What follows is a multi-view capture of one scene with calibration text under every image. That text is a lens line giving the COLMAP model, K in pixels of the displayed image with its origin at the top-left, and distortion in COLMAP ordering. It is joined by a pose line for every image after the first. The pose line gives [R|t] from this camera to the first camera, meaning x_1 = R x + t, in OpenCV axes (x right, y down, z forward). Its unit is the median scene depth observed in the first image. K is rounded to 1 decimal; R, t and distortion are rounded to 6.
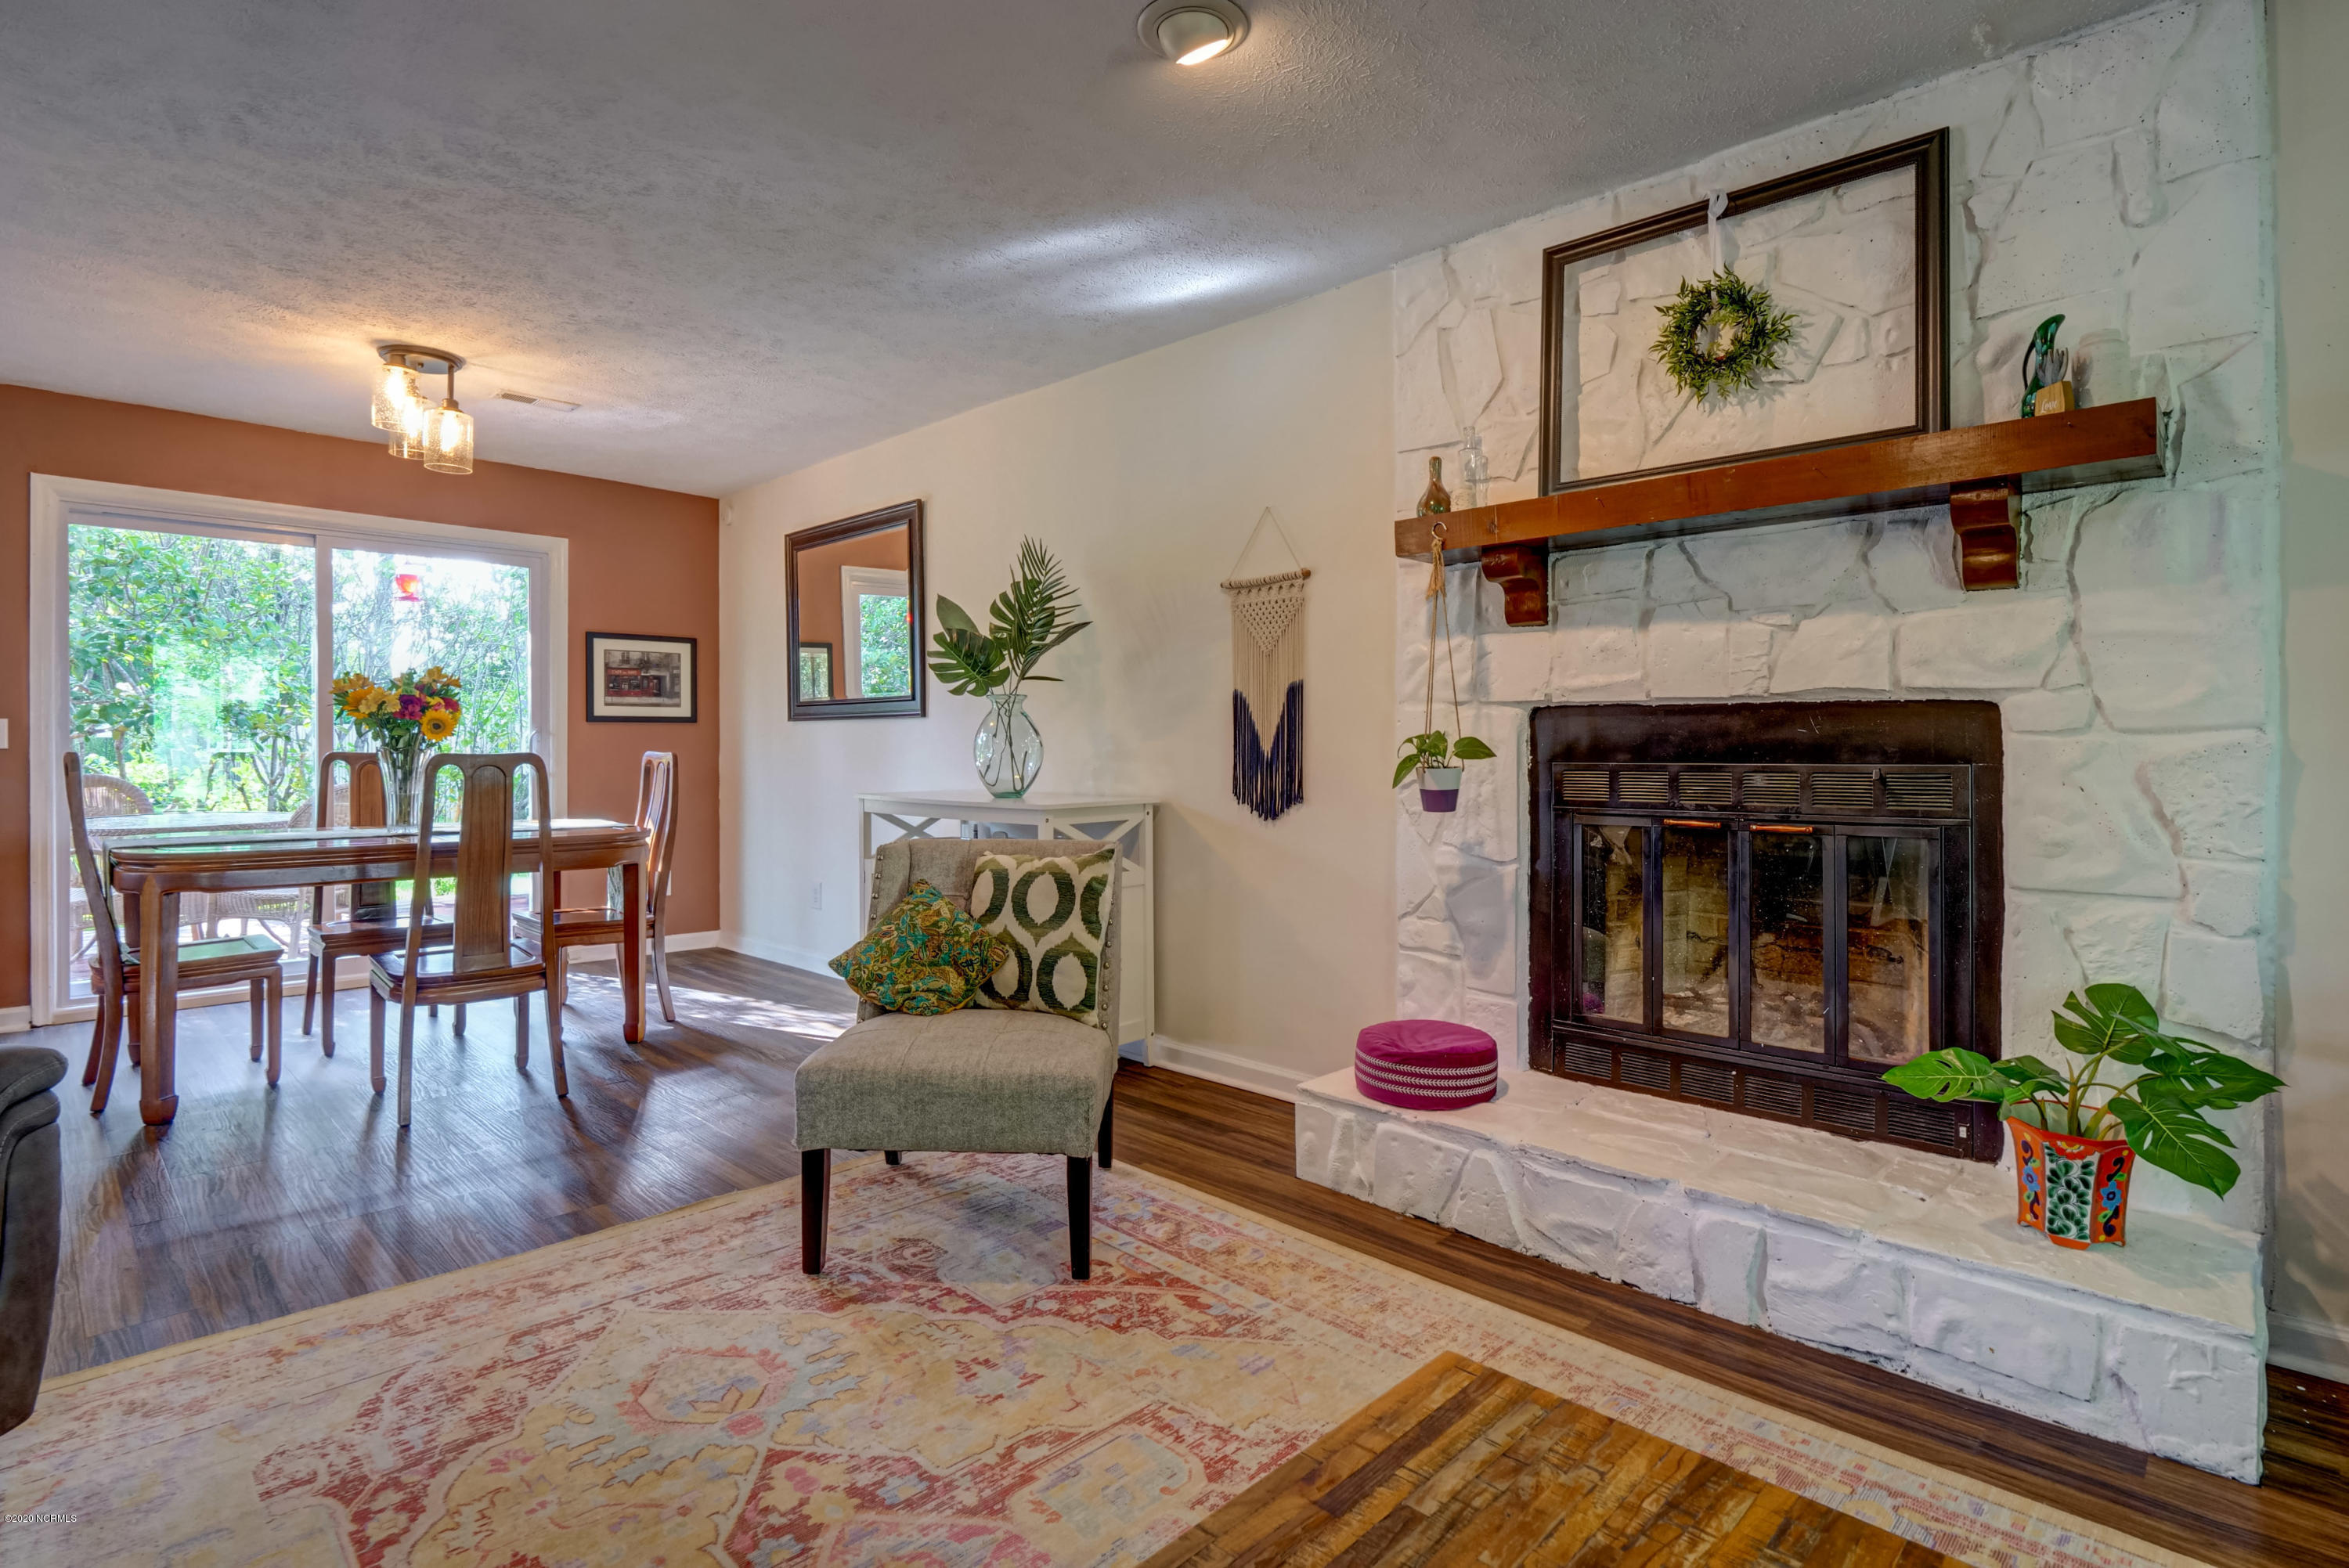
lens RADIAL K [[1143.4, 0, 1180.9], [0, 1143.4, 744.8], [0, 0, 1]] dist [-0.014458, 0.002957]
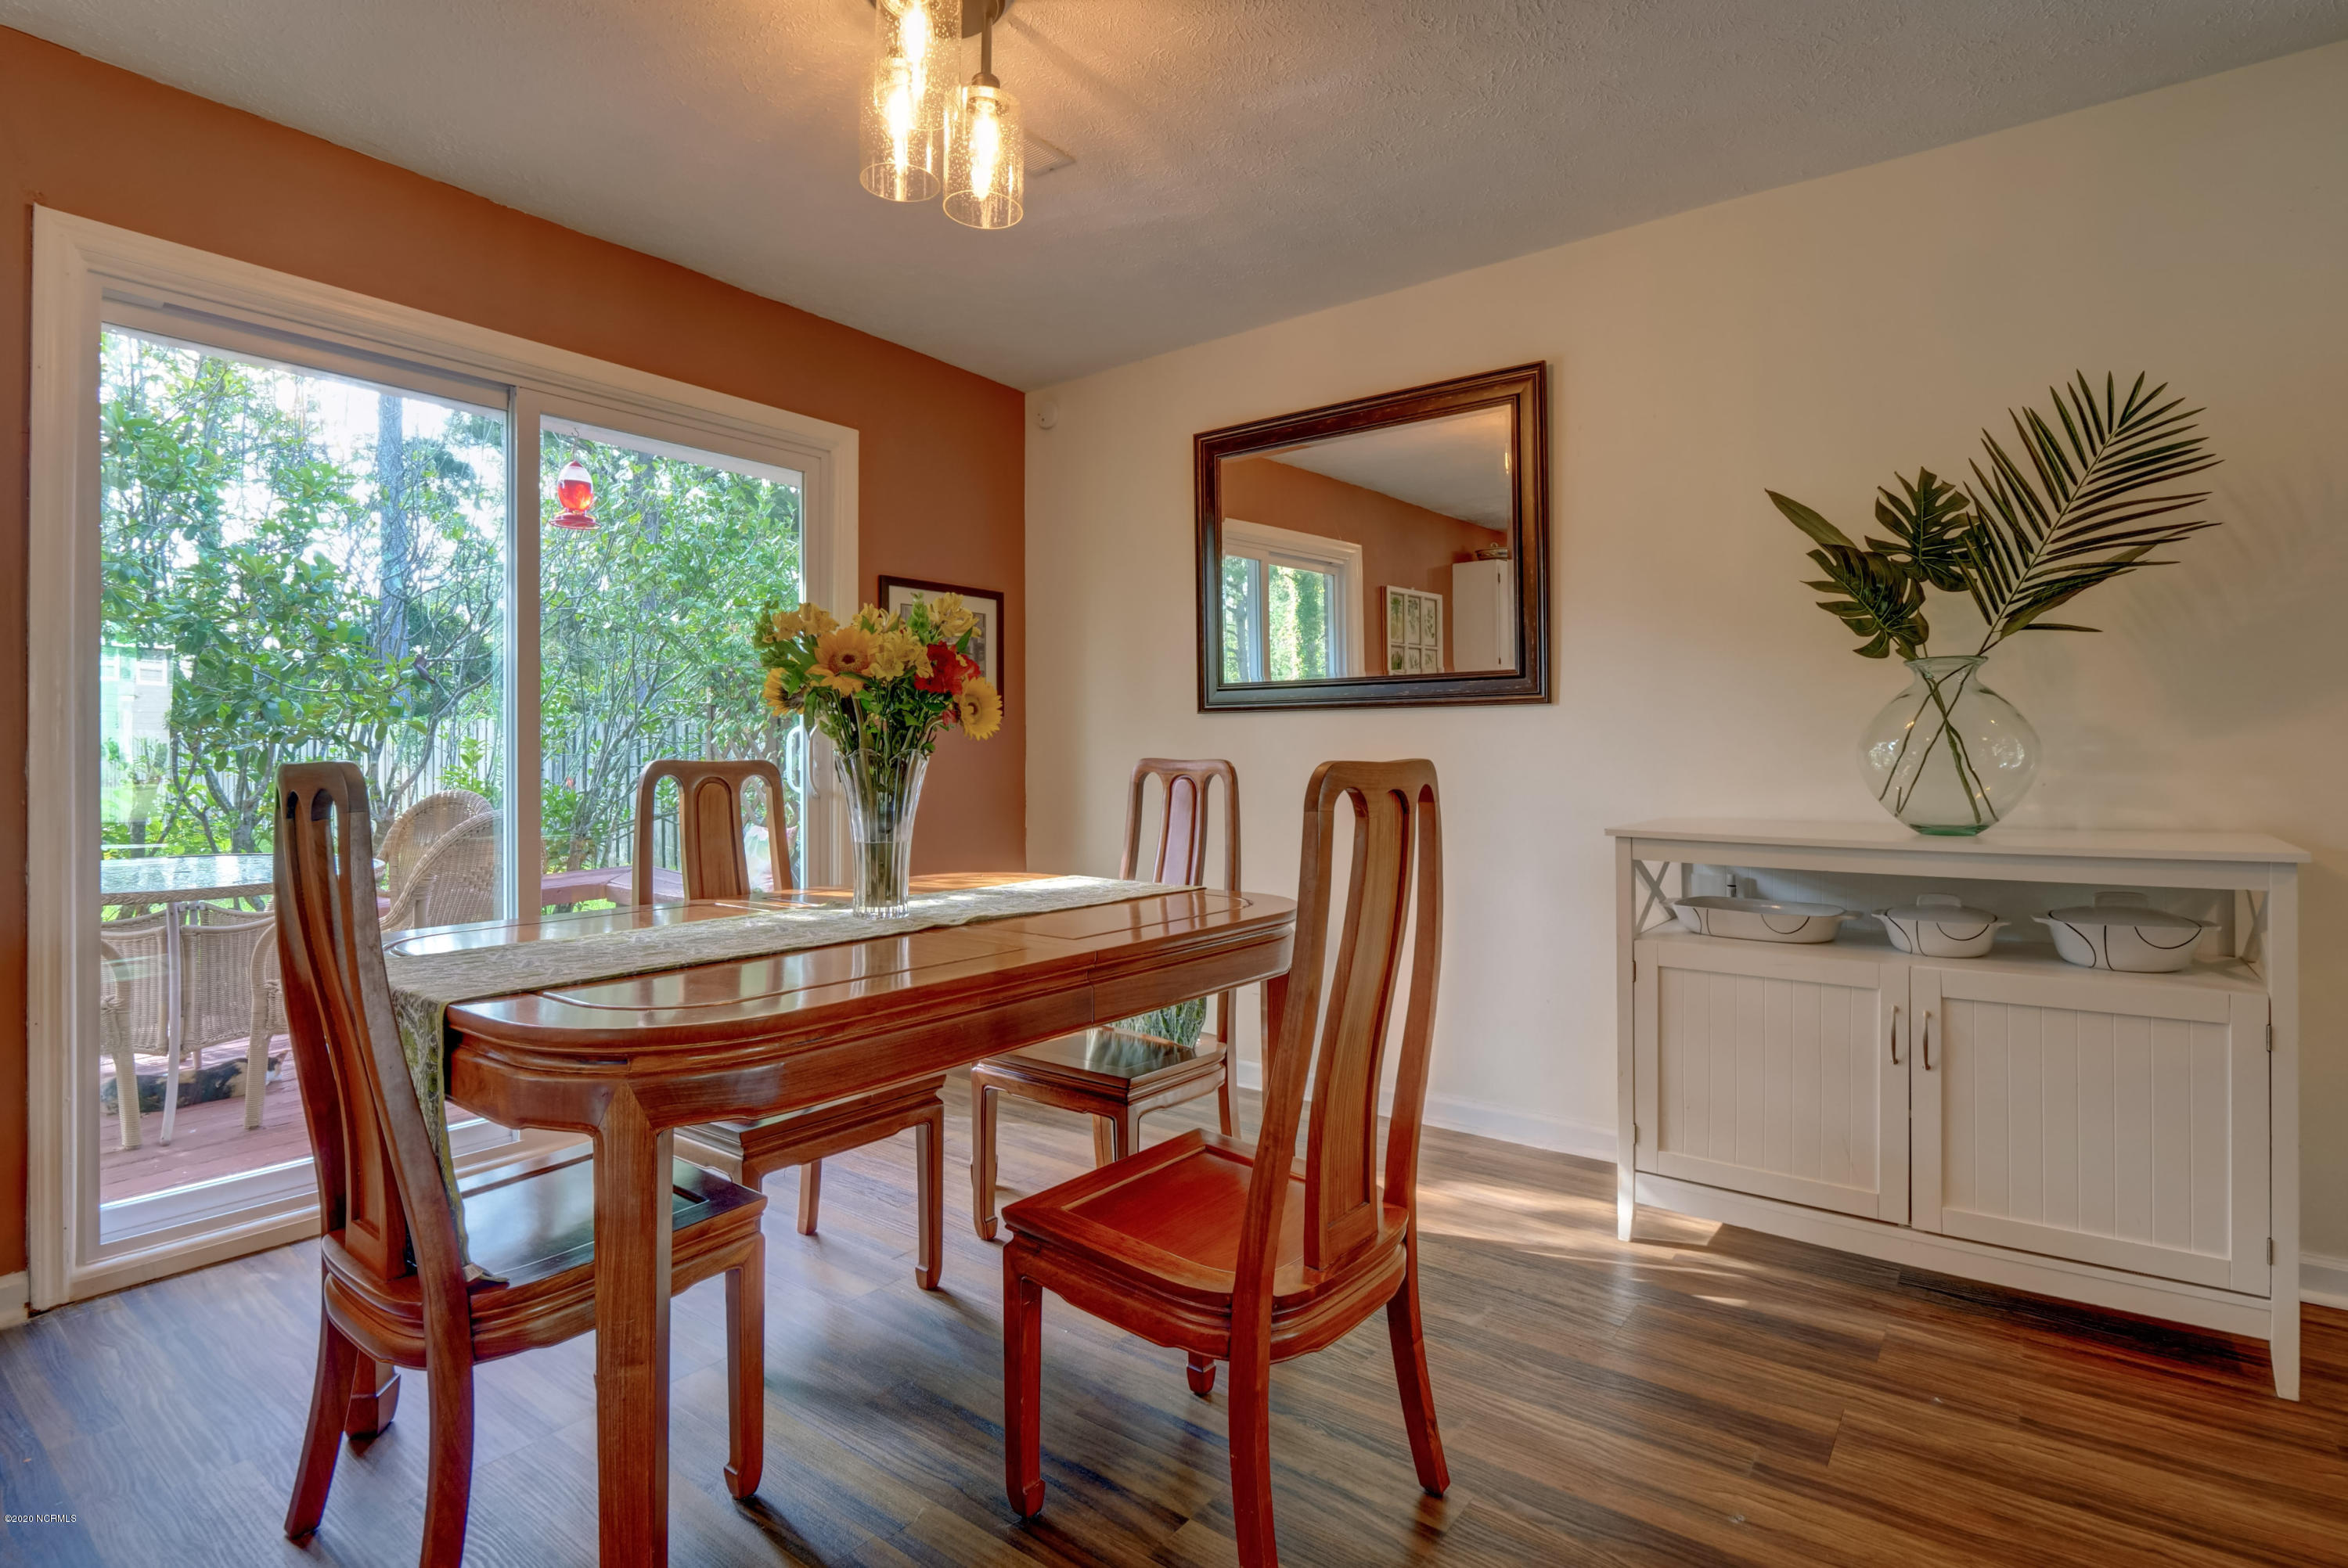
lens RADIAL K [[1142.9, 0, 1177.0], [0, 1142.9, 743.6], [0, 0, 1]] dist [-0.014458, 0.002957]
pose [[0.993516, -0.000645, 0.113687, -0.556751], [0.001688, 0.999957, -0.009083, 0.004097], [-0.113676, 0.009216, 0.993475, 0.434934]]
